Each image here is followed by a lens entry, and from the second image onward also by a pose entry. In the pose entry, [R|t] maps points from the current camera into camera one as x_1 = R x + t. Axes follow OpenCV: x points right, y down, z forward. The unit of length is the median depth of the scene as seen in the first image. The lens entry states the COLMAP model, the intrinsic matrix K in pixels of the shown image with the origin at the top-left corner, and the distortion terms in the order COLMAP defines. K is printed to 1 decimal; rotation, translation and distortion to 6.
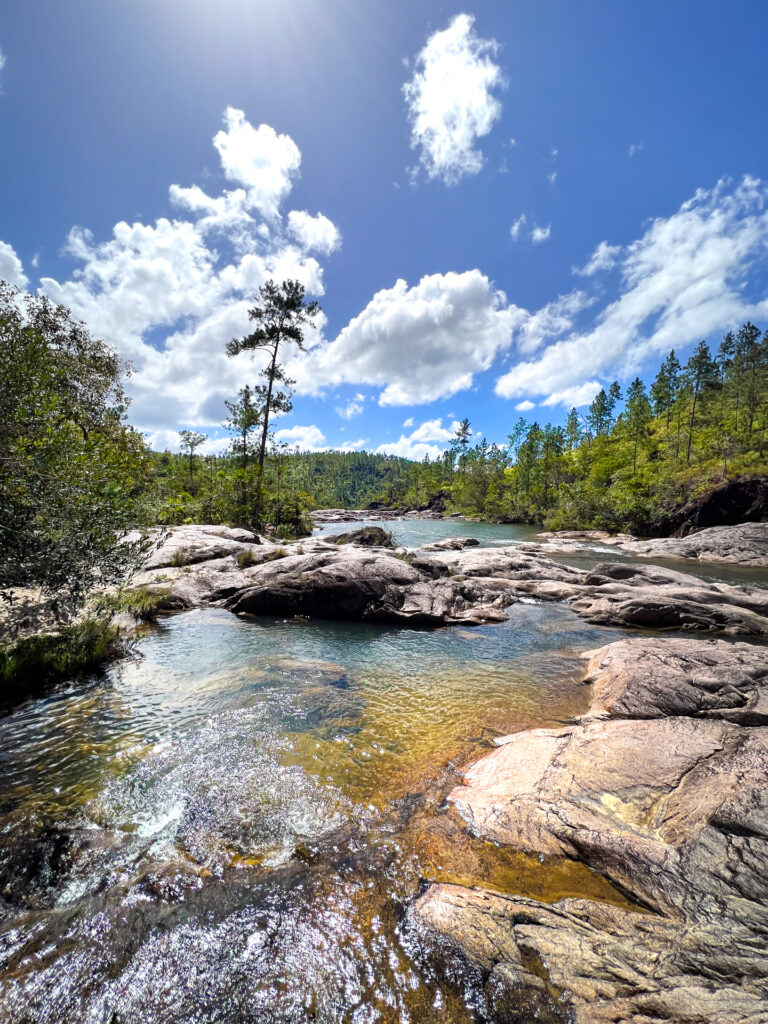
lens RADIAL K [[409.3, 0, 383.6], [0, 409.3, 510.9], [0, 0, 1]] dist [0.000947, 0.000035]
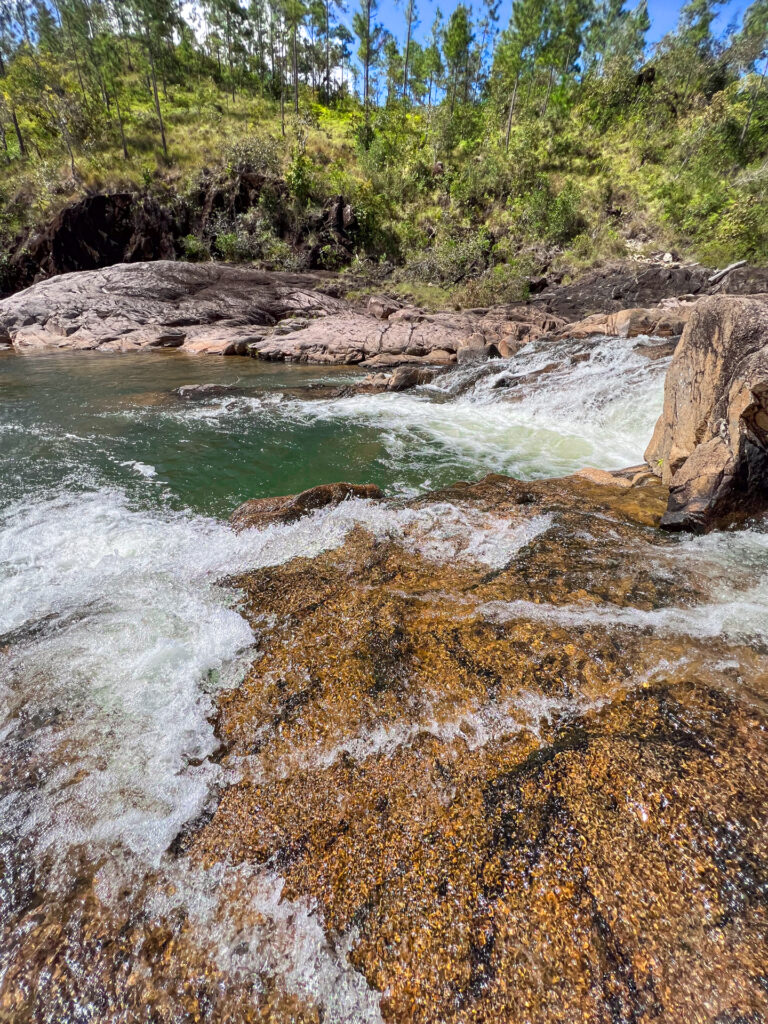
lens RADIAL K [[409.3, 0, 381.6], [0, 409.3, 513.5], [0, 0, 1]] dist [0.000947, 0.000035]
pose [[0.398929, -0.439751, 0.804658, 0.408427], [-0.004413, 0.876576, 0.481243, 0.051911], [-0.916971, -0.195533, 0.347752, 0.390441]]
